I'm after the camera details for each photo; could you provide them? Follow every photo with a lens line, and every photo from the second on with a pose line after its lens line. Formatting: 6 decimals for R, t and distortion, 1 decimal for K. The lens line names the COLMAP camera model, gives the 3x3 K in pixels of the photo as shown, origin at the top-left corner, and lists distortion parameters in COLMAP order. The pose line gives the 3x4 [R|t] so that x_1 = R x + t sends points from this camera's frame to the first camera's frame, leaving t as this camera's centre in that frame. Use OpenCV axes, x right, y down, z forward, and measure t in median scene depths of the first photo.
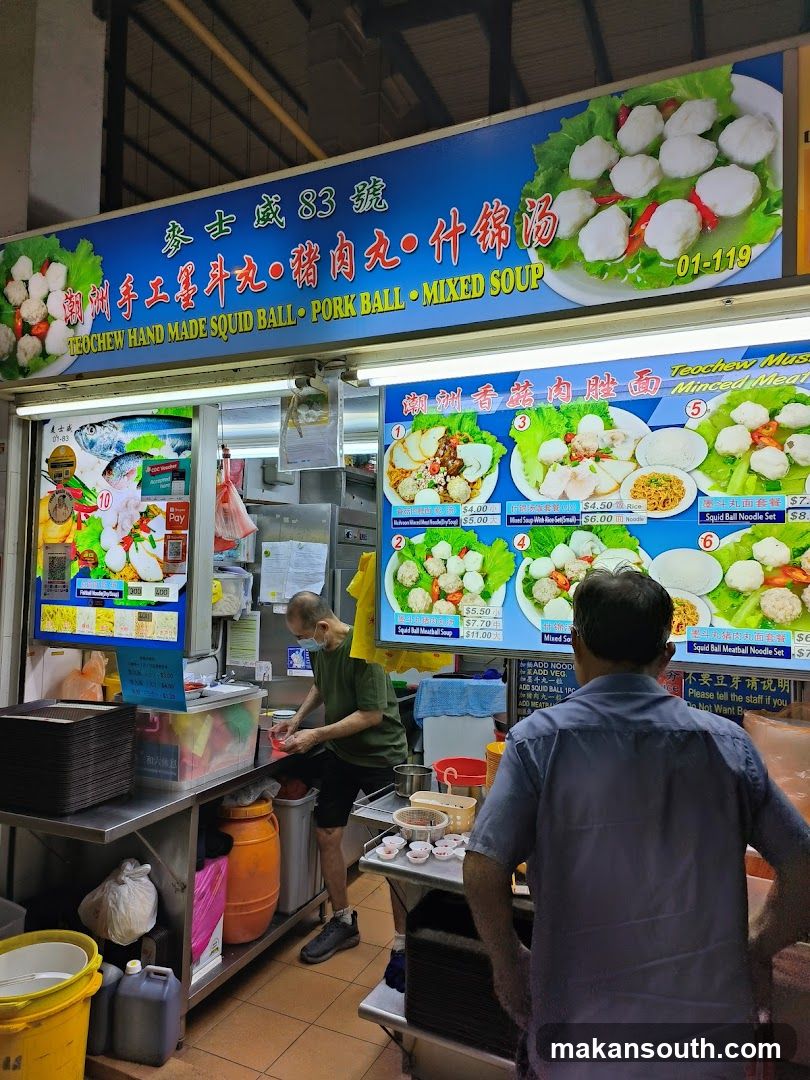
lens RADIAL K [[718.8, 0, 402.3], [0, 718.8, 537.8], [0, 0, 1]] dist [0.076356, -0.051568]
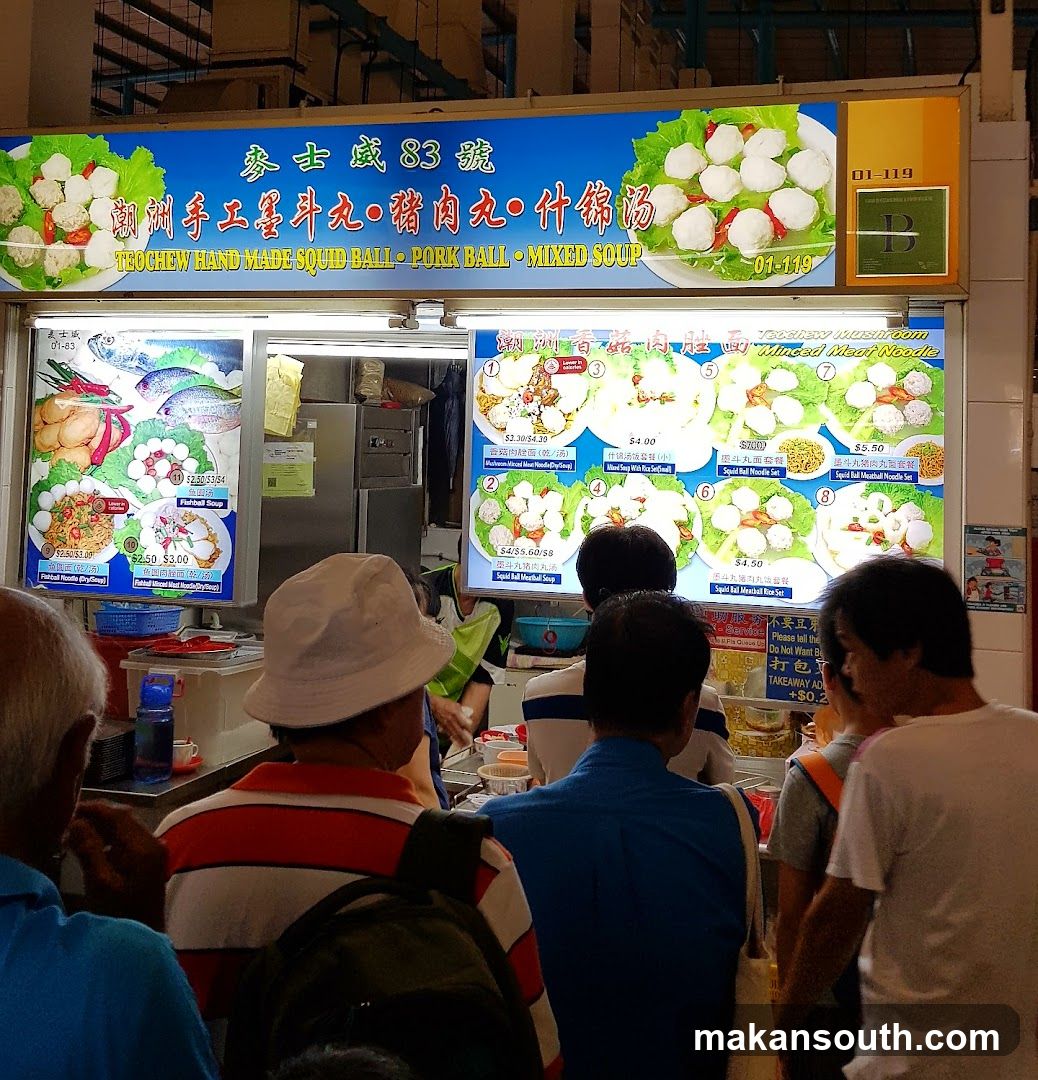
lens RADIAL K [[1422.7, 0, 528.9], [0, 1422.7, 358.0], [0, 0, 1]] dist [0.089811, -0.050126]
pose [[0.990606, 0.014211, 0.136009, -0.233436], [-0.012861, 0.999859, -0.010801, -0.157155], [-0.136143, 0.008951, 0.990649, -0.975695]]
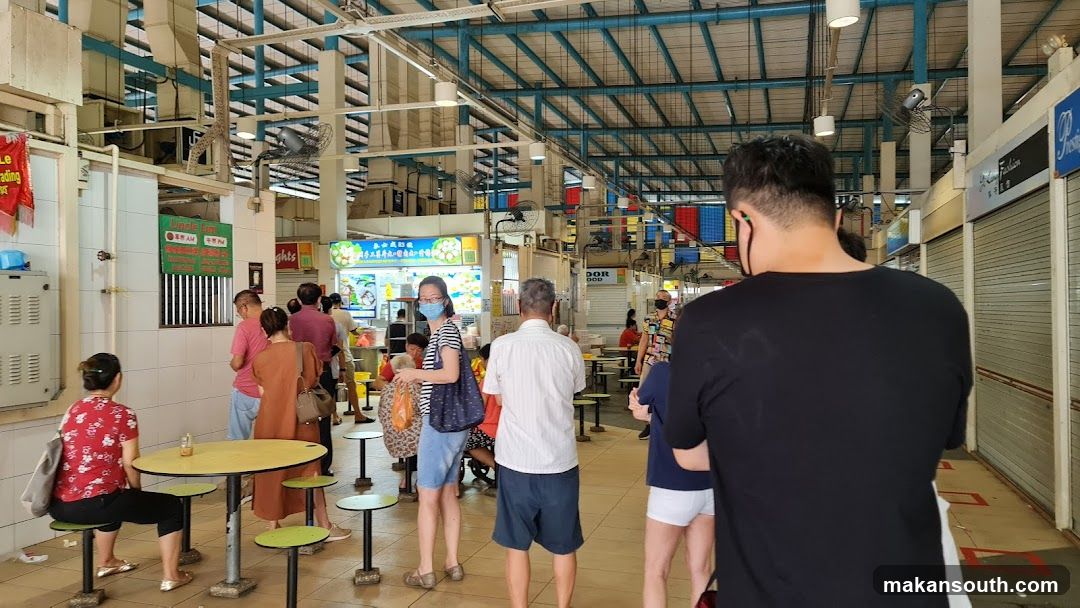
lens RADIAL K [[734.9, 0, 540.0], [0, 734.9, 304.0], [0, 0, 1]] dist [0.135386, -0.396829]
pose [[0.992263, -0.023206, 0.121963, 0.287865], [0.018749, 0.999118, 0.037569, -0.159047], [-0.122728, -0.034991, 0.991823, -5.613173]]
